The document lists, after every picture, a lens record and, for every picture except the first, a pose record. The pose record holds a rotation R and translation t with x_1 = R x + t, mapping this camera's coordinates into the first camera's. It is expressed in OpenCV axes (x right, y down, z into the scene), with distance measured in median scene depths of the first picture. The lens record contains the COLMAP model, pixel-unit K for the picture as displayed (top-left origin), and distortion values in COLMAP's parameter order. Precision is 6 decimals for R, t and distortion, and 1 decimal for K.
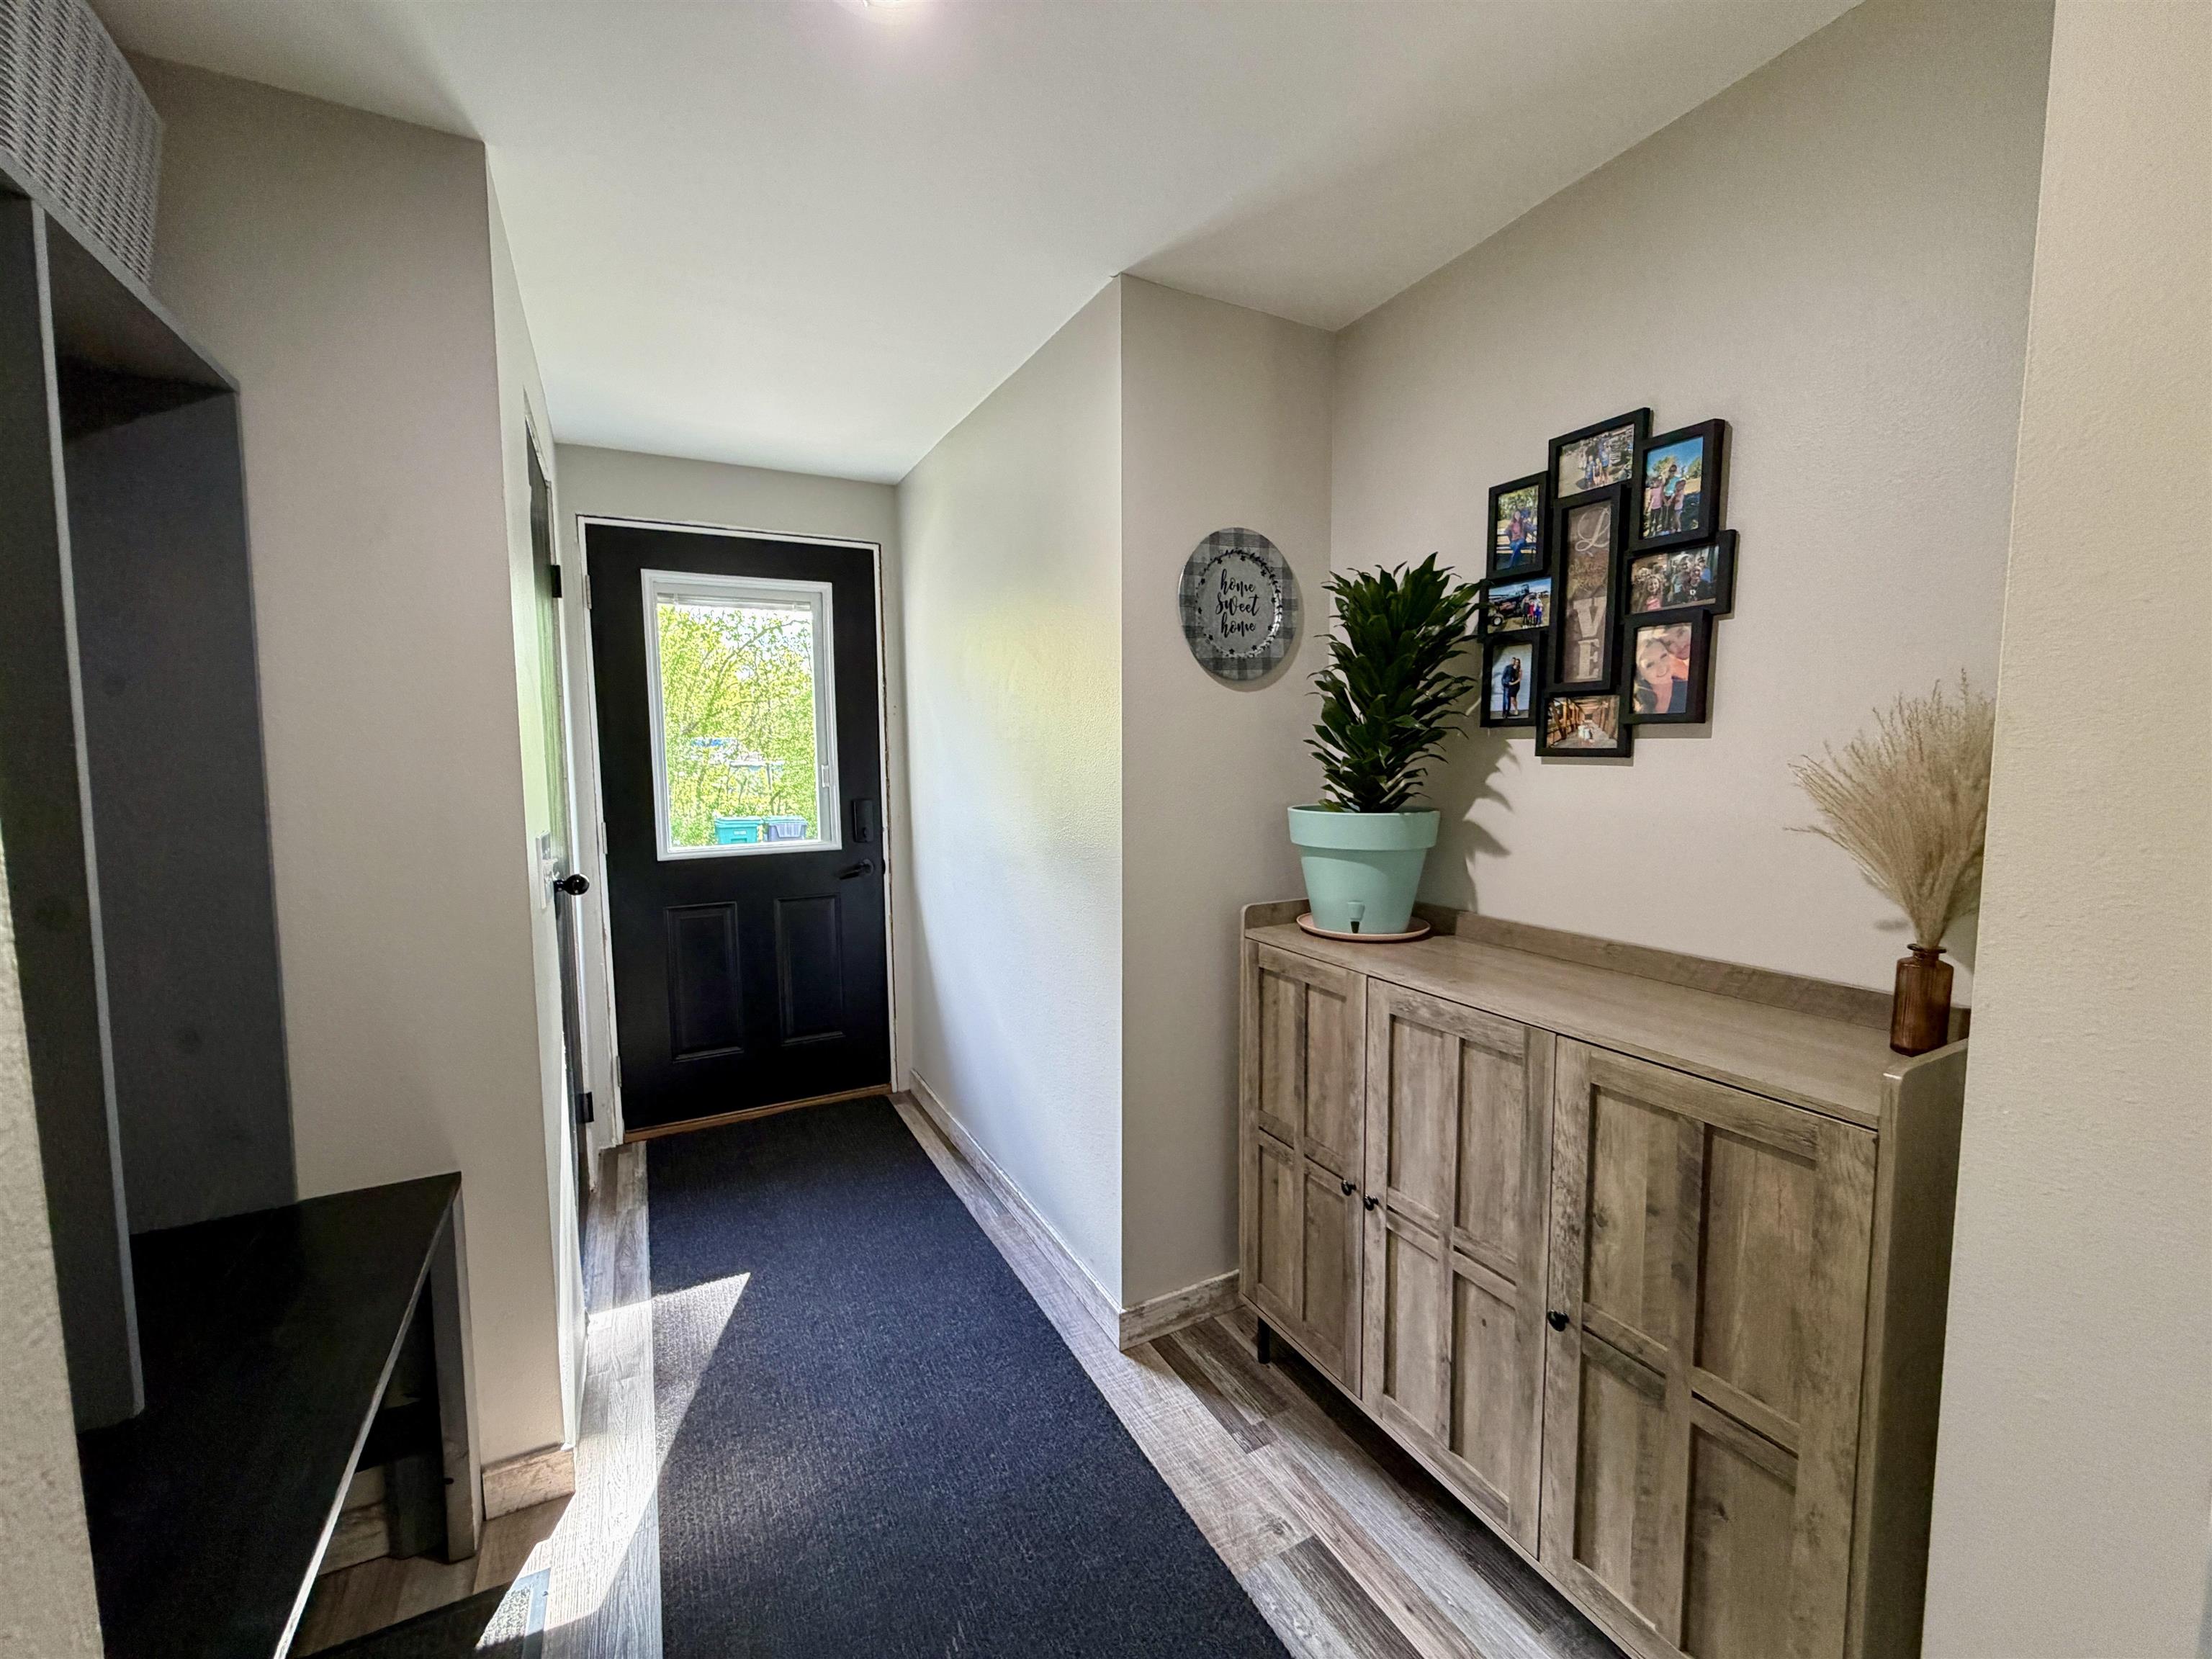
lens RADIAL K [[885.5, 0, 1103.5], [0, 885.5, 827.8], [0, 0, 1]] dist [-0.000565, -0.000086]
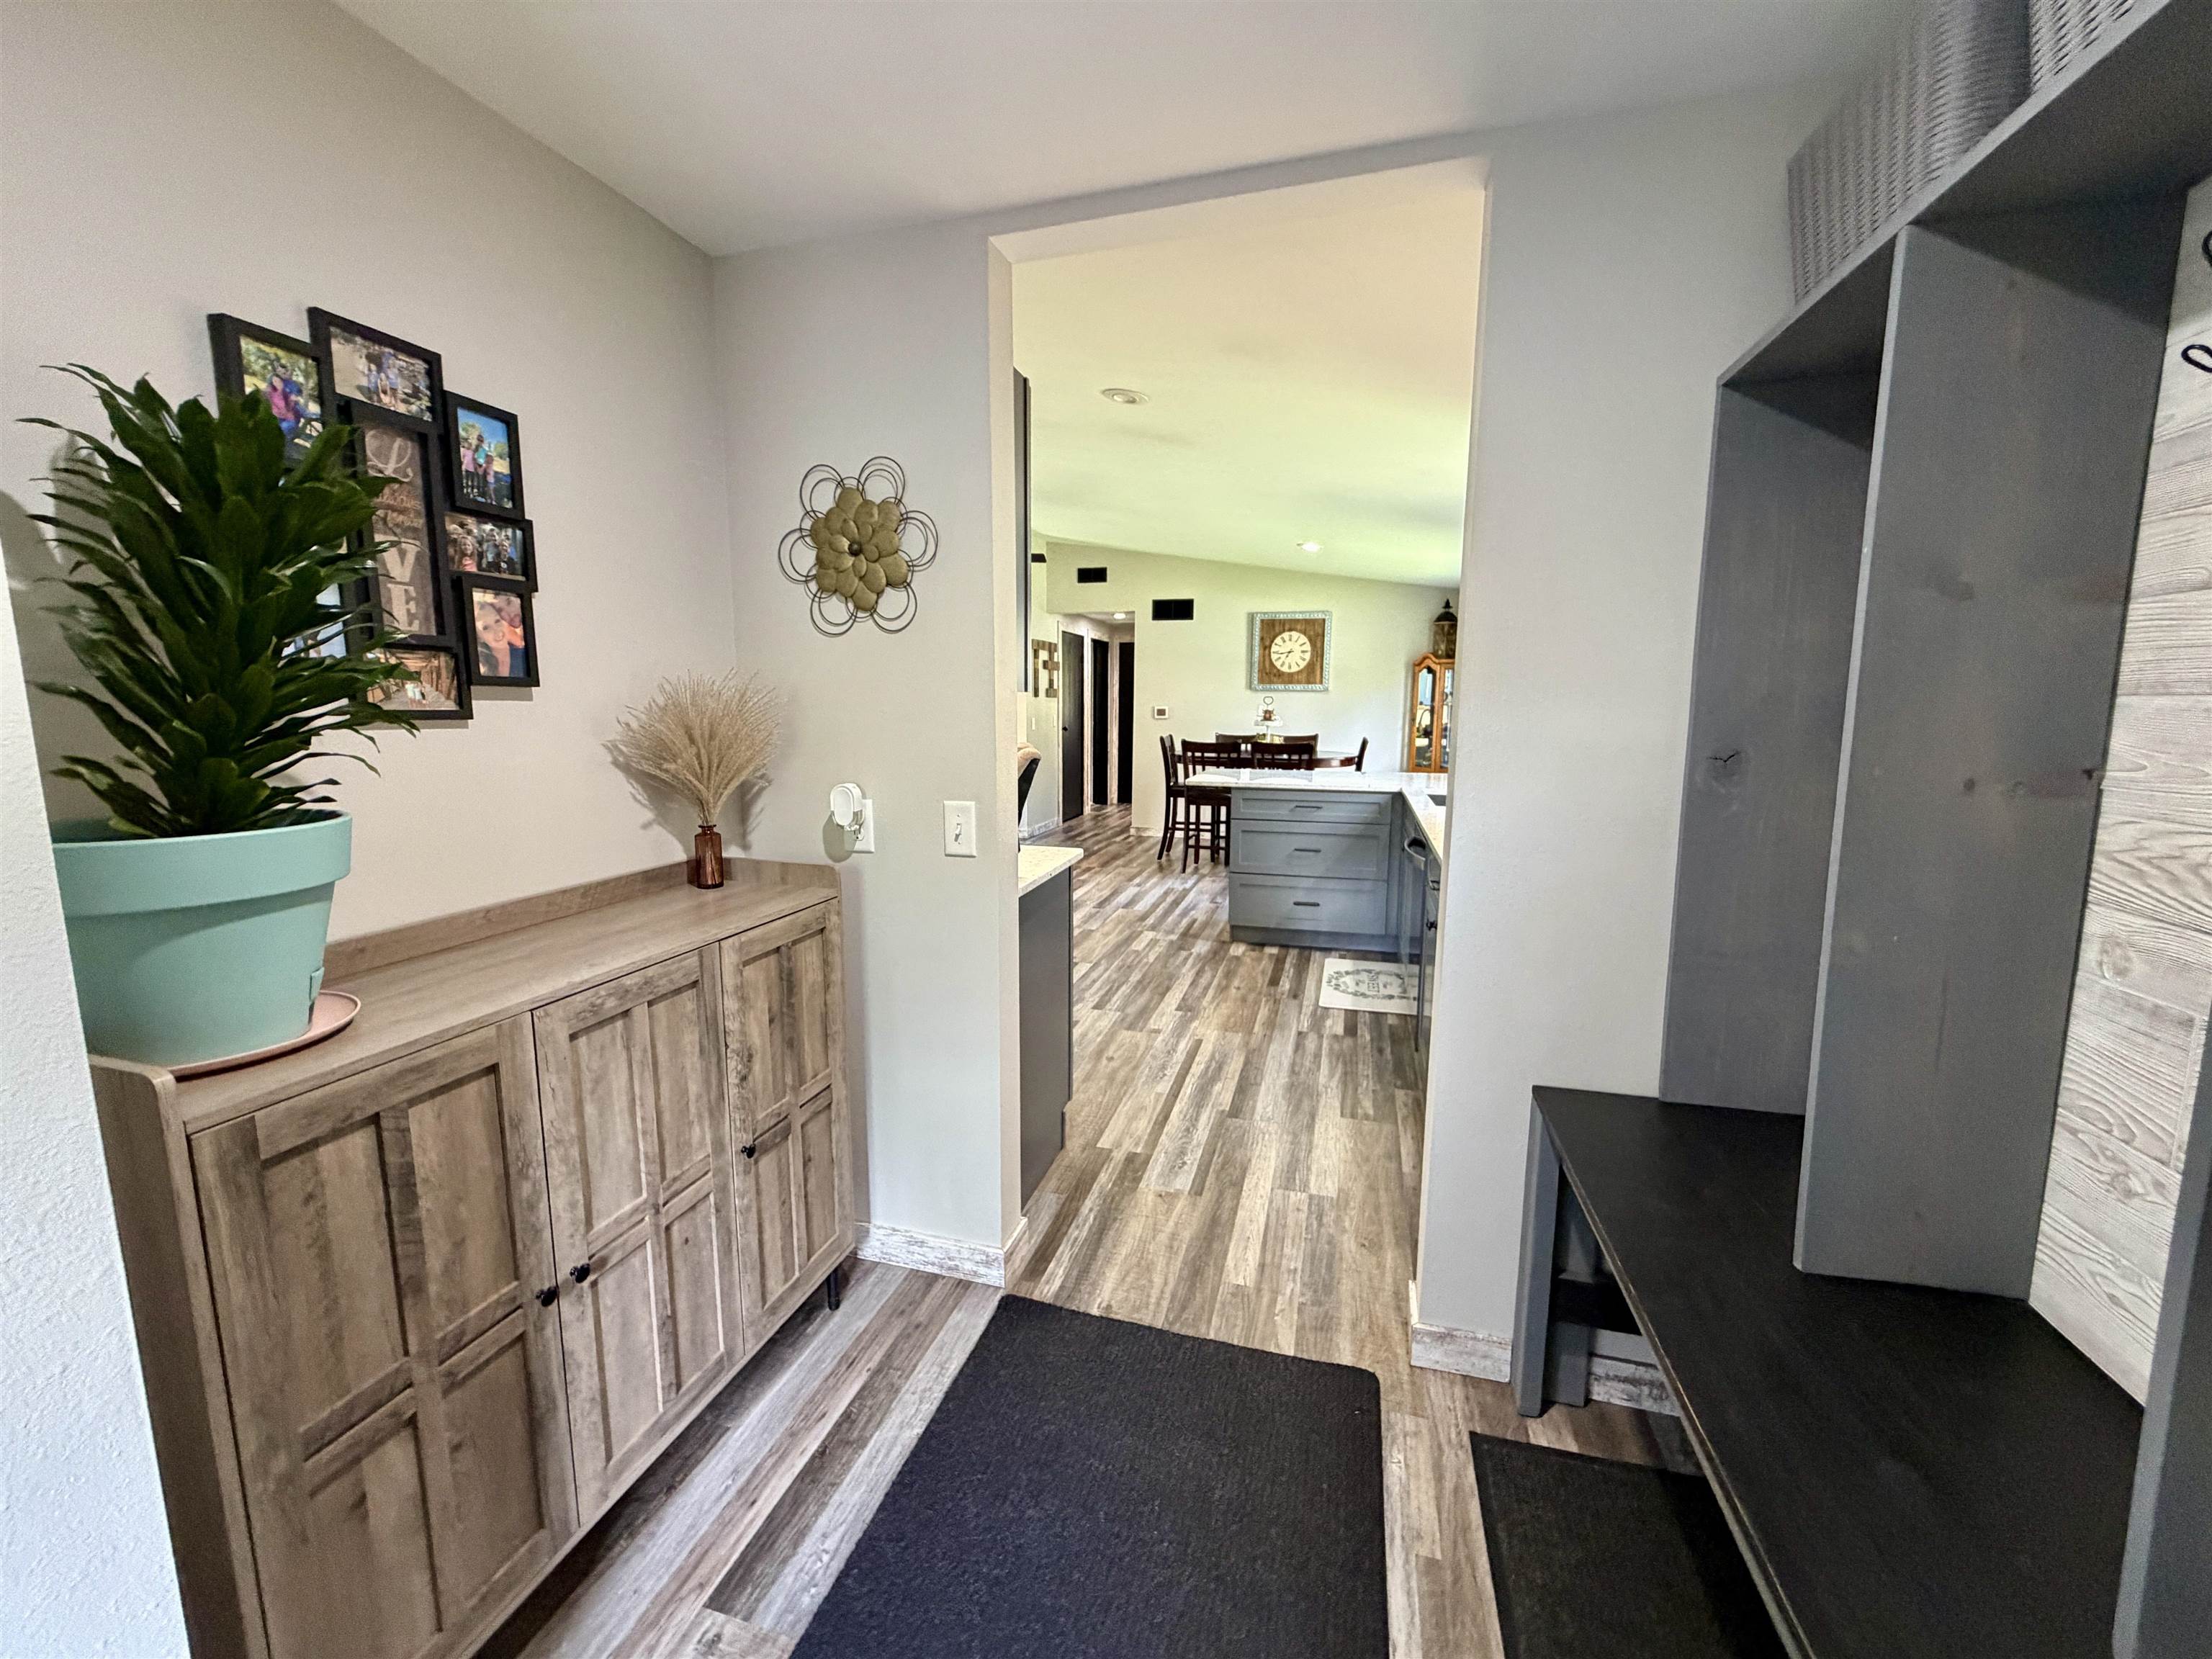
lens RADIAL K [[885.5, 0, 1103.5], [0, 885.5, 827.8], [0, 0, 1]] dist [-0.000565, -0.000086]
pose [[-0.728431, -0.091646, 0.678962, -0.612841], [0.061904, 0.978155, 0.198446, -0.116987], [-0.682317, 0.186585, -0.706845, 1.278937]]
